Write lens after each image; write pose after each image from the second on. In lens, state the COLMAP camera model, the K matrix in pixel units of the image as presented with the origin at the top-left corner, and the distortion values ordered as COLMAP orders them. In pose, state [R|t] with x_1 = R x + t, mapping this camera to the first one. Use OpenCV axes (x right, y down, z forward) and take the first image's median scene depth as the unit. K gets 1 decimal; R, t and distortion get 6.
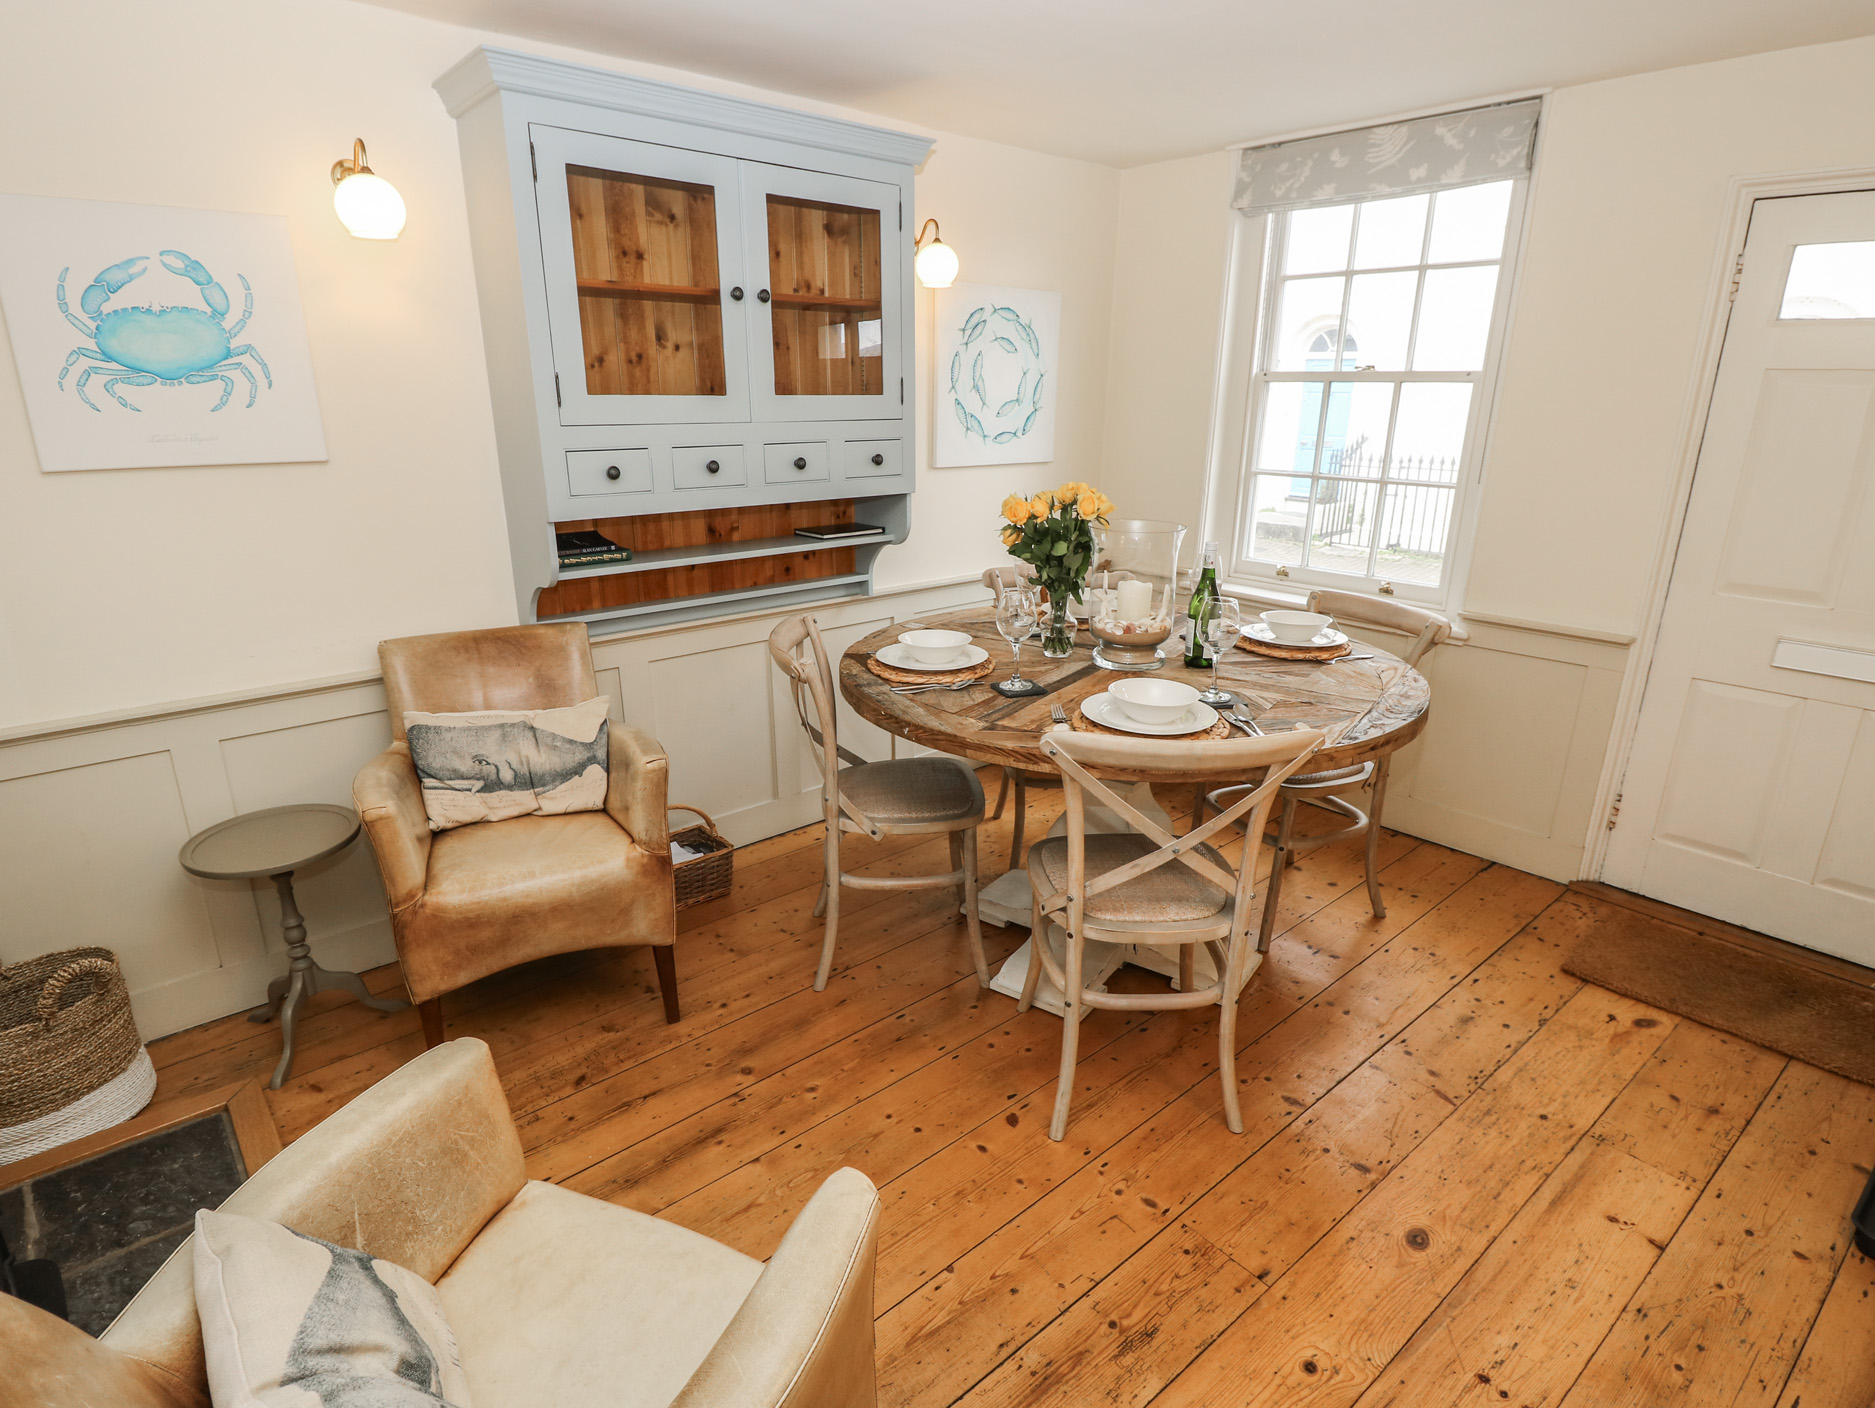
lens RADIAL K [[982.1, 0, 937.5], [0, 982.1, 704.0], [0, 0, 1]] dist [0.004362, -0.018003]
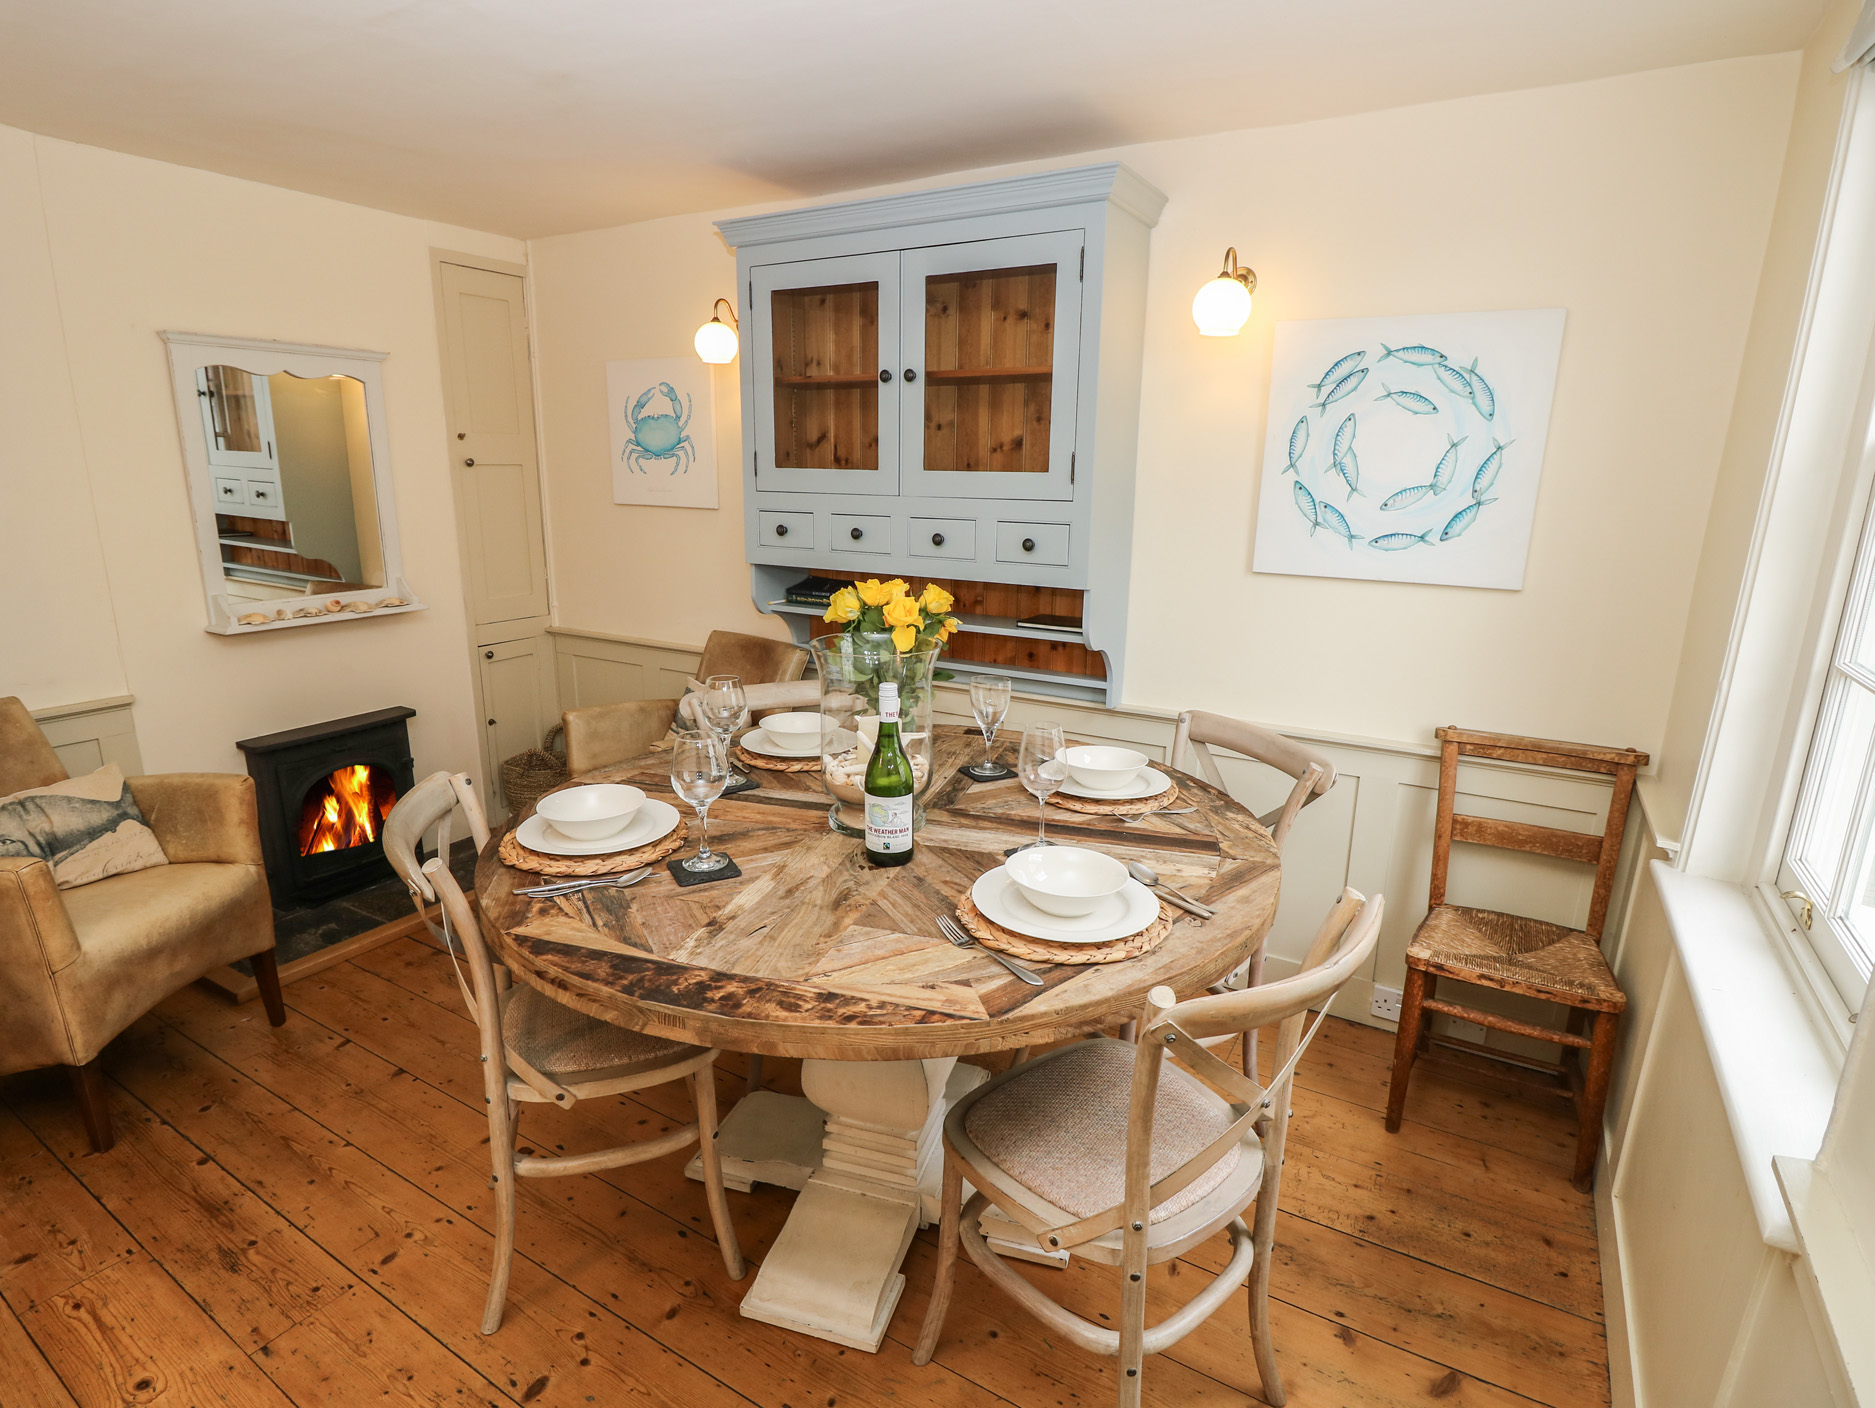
lens RADIAL K [[982.1, 0, 937.5], [0, 982.1, 704.0], [0, 0, 1]] dist [0.004362, -0.018003]
pose [[0.310235, 0.224873, -0.923681, 0.888016], [-0.299455, 0.945274, 0.129552, -0.240613], [0.902264, 0.236410, 0.360597, 0.762506]]
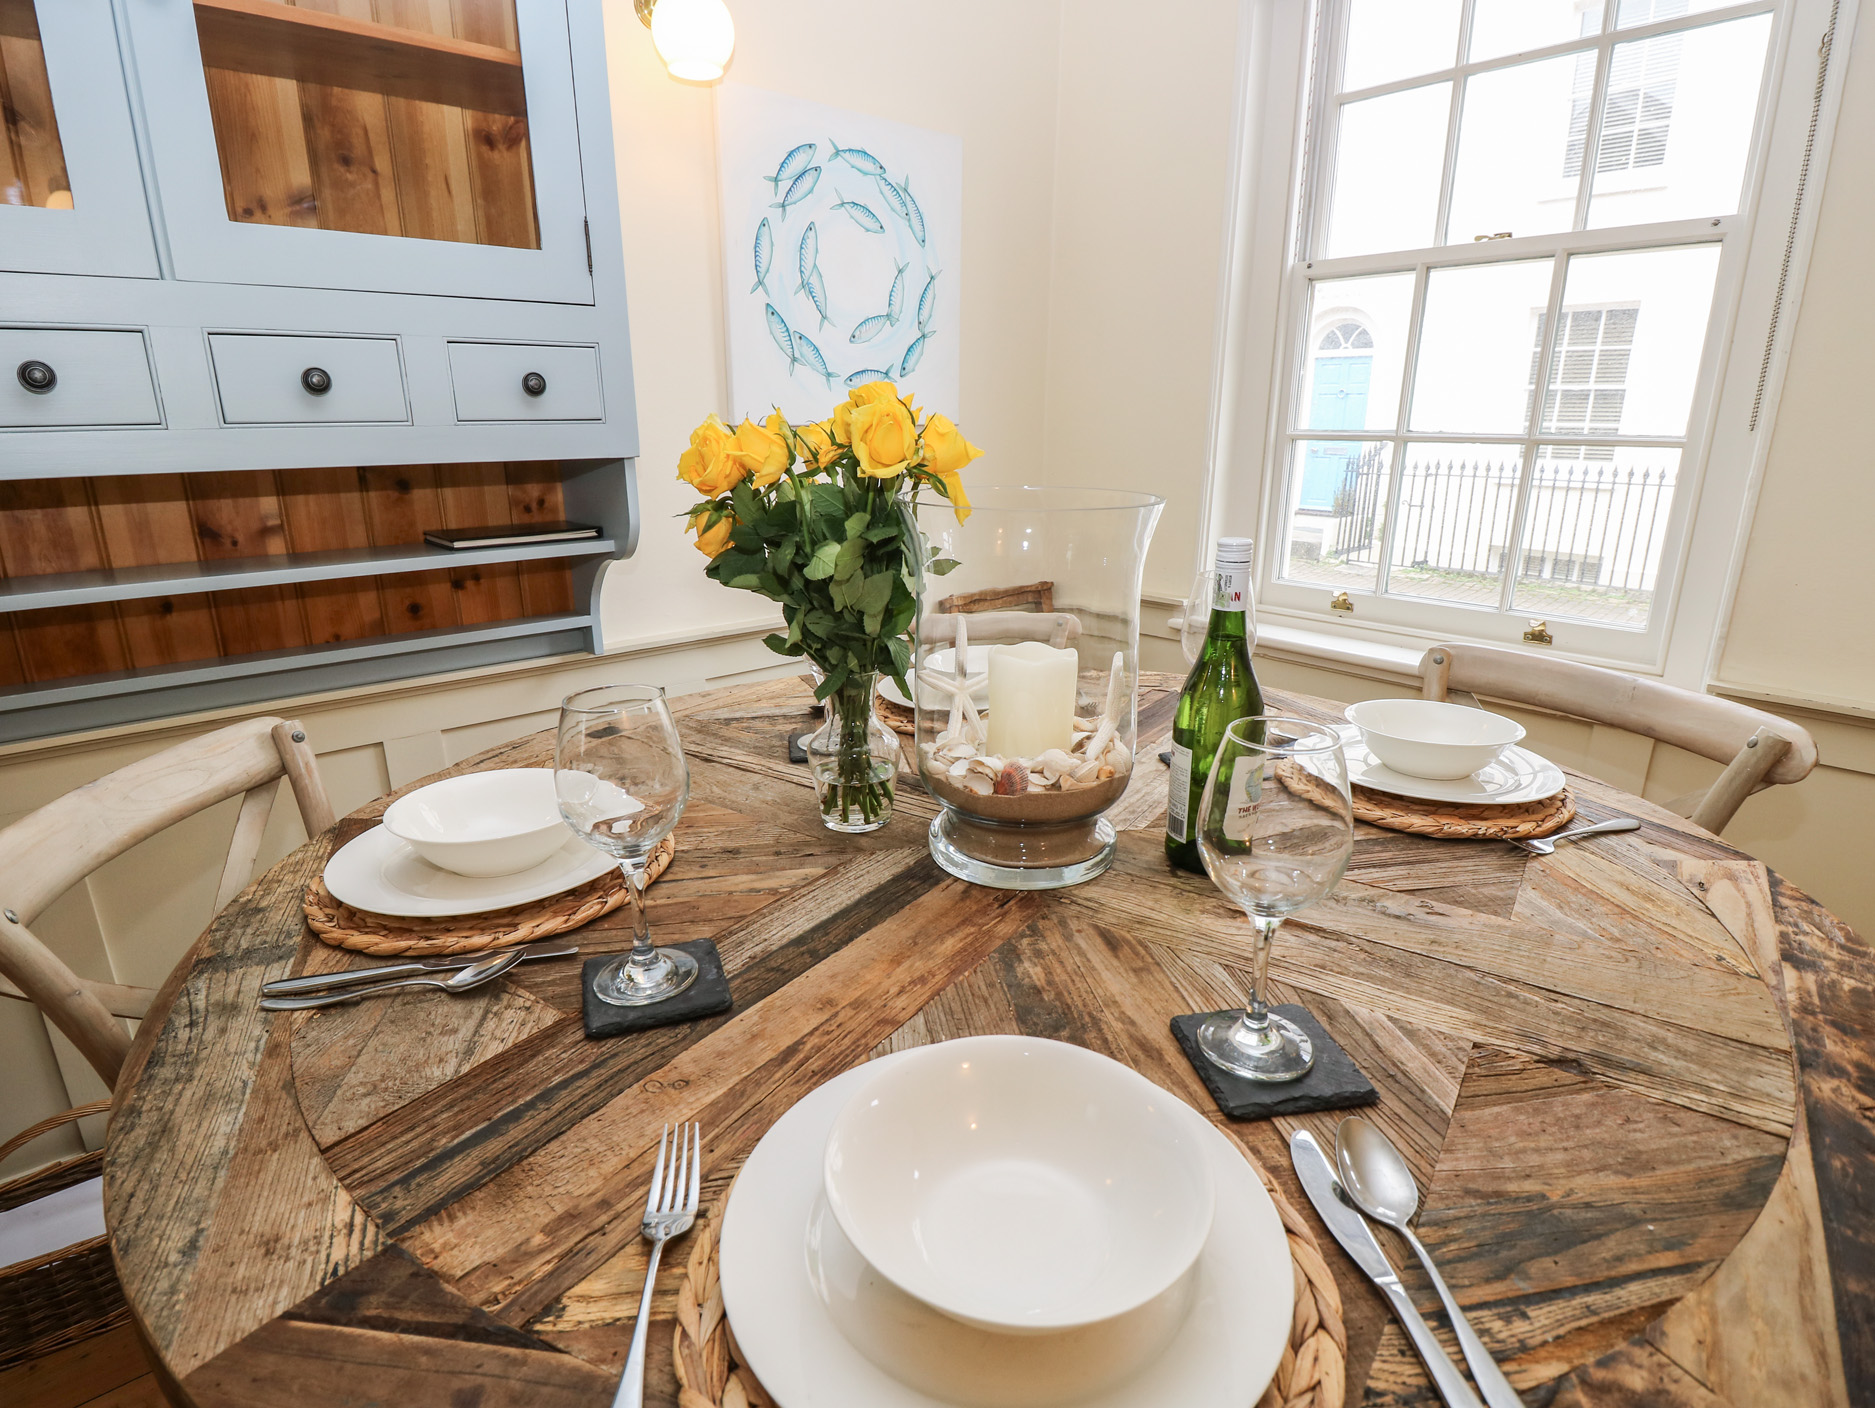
lens RADIAL K [[975.9, 0, 941.6], [0, 975.9, 701.8], [0, 0, 1]] dist [0.002613, -0.014684]
pose [[0.999964, -0.008423, -0.000786, 0.165018], [0.008401, 0.999674, -0.024125, -0.093520], [0.000989, 0.024118, 0.999709, 0.619822]]
